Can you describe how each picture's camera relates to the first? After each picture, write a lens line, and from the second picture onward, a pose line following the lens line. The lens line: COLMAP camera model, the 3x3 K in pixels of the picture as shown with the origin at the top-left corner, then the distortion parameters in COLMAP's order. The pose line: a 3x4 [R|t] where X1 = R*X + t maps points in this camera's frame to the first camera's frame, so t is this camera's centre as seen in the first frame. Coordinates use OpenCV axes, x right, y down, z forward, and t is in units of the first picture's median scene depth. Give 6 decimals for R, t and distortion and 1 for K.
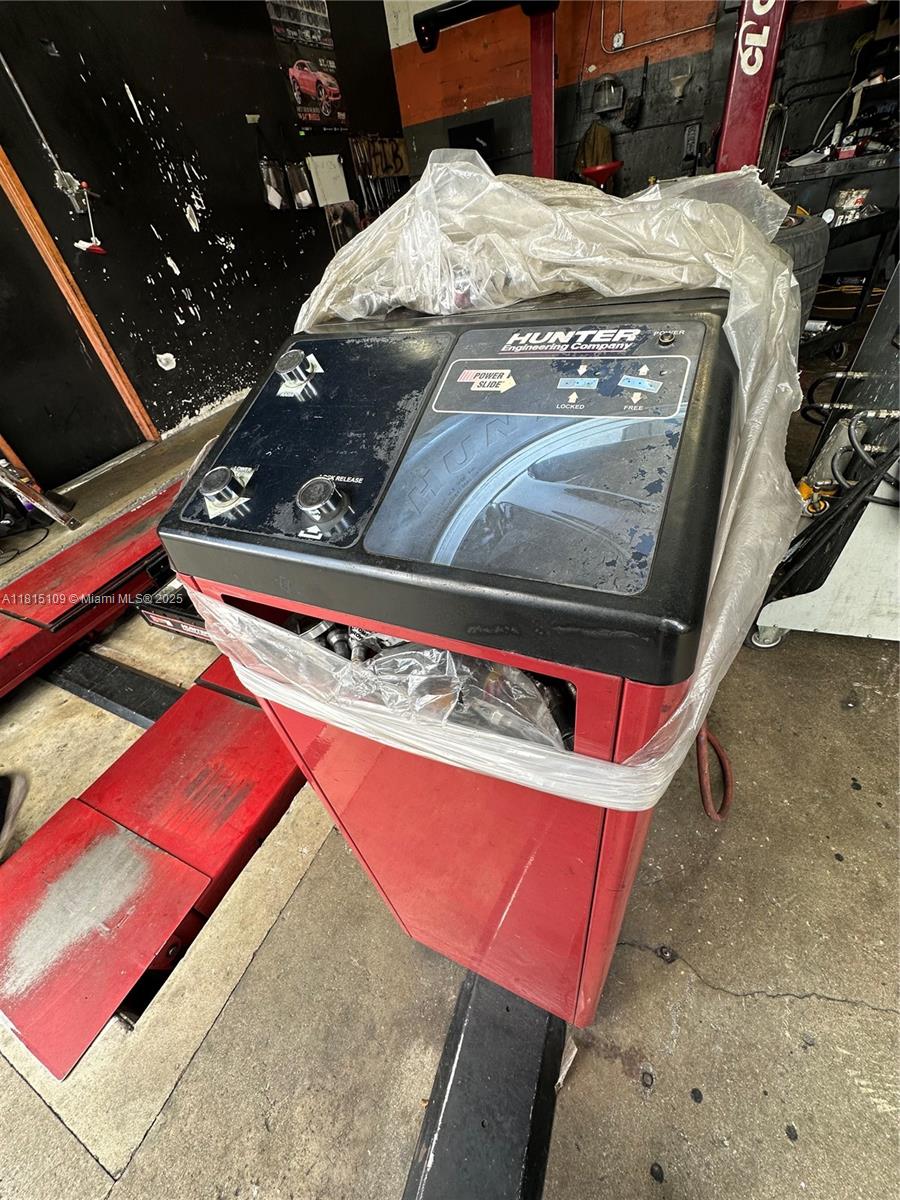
lens RADIAL K [[478.0, 0, 450.0], [0, 478.0, 600.0], [0, 0, 1]] dist [-0.005338, 0.000612]
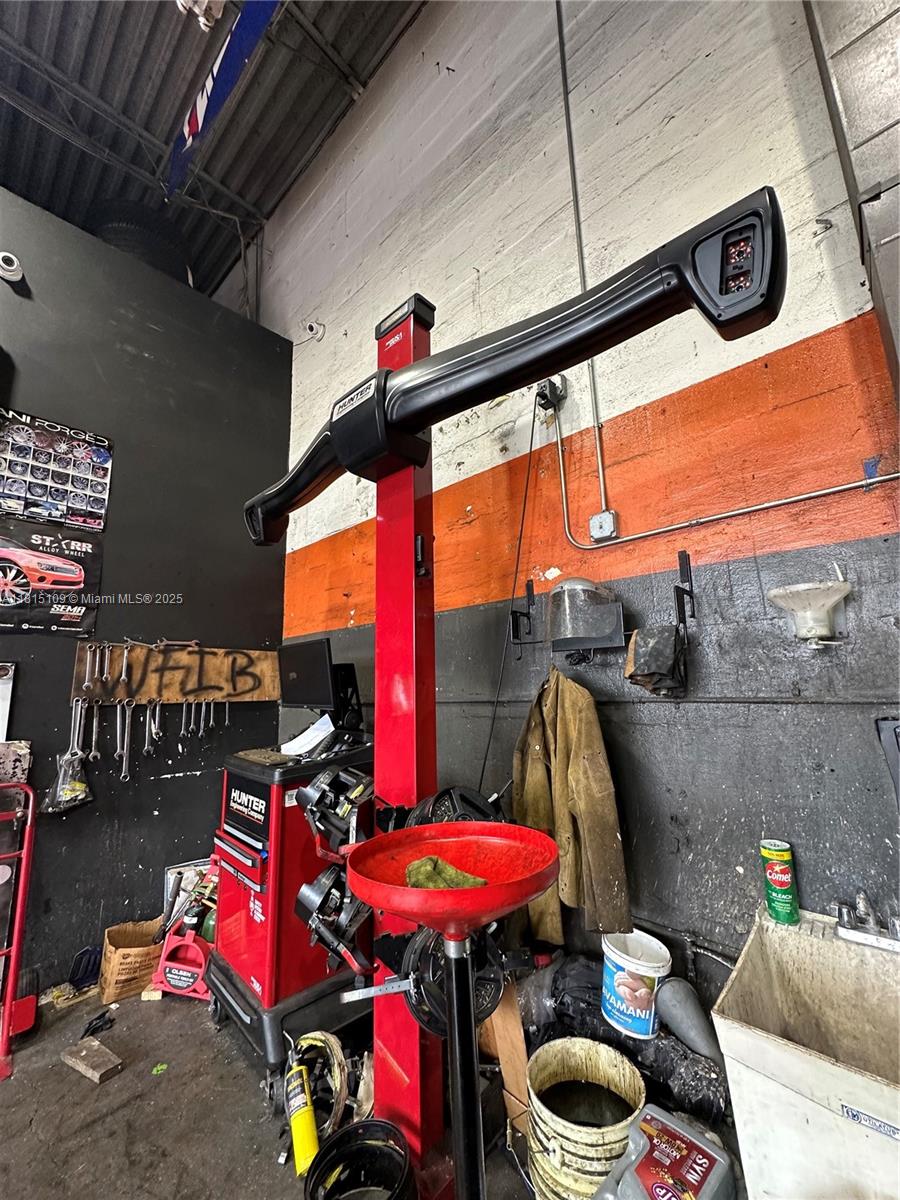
lens RADIAL K [[492.6, 0, 446.7], [0, 492.6, 599.6], [0, 0, 1]] dist [0.001235, -0.000014]
pose [[0.949755, 0.059836, -0.307220, 0.362918], [-0.272723, 0.639837, -0.718492, -0.806931], [0.153579, 0.766178, 0.624007, 0.770752]]
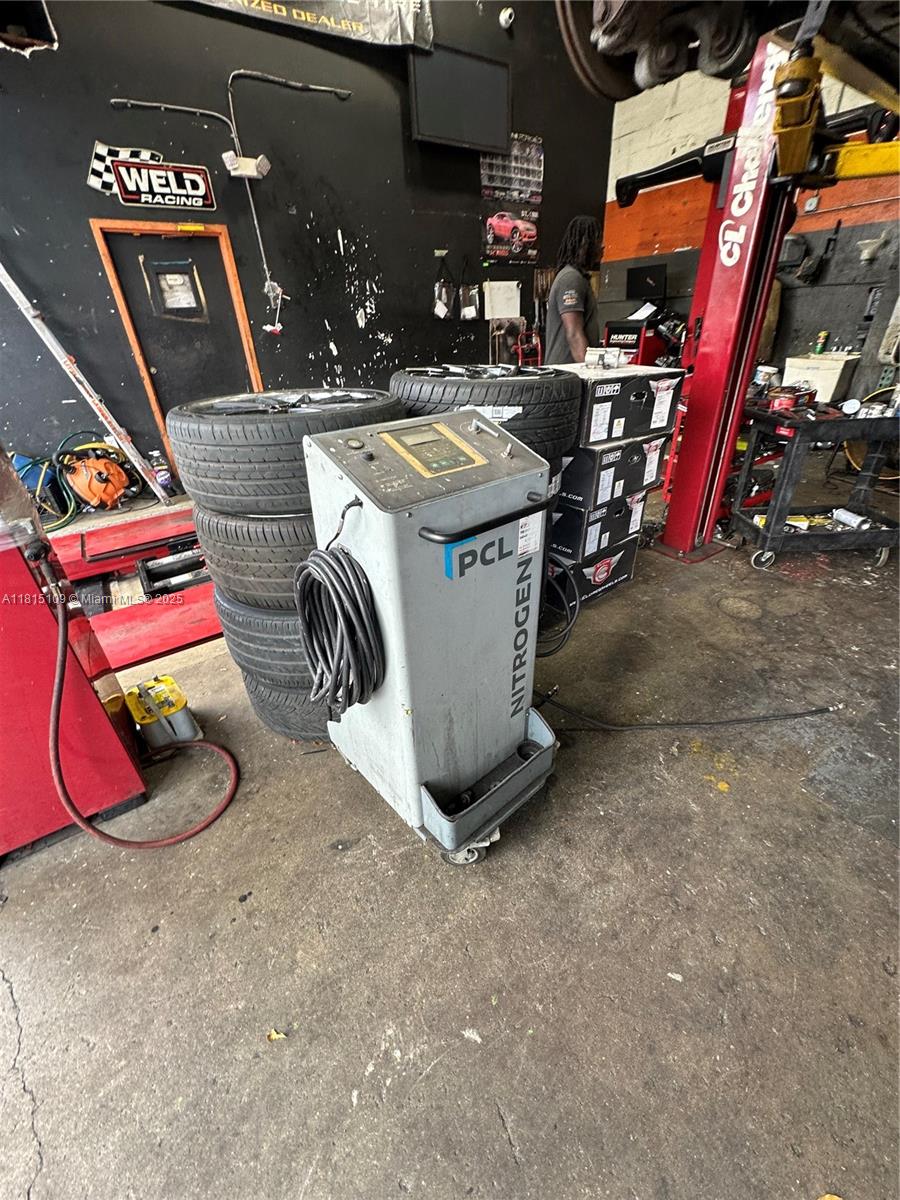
lens RADIAL K [[478.0, 0, 450.0], [0, 478.0, 600.0], [0, 0, 1]] dist [-0.005338, 0.000612]
pose [[0.864367, 0.335427, -0.374644, 0.352648], [-0.383162, 0.921814, -0.058701, -0.083361], [0.325662, 0.194289, 0.925309, 0.009041]]
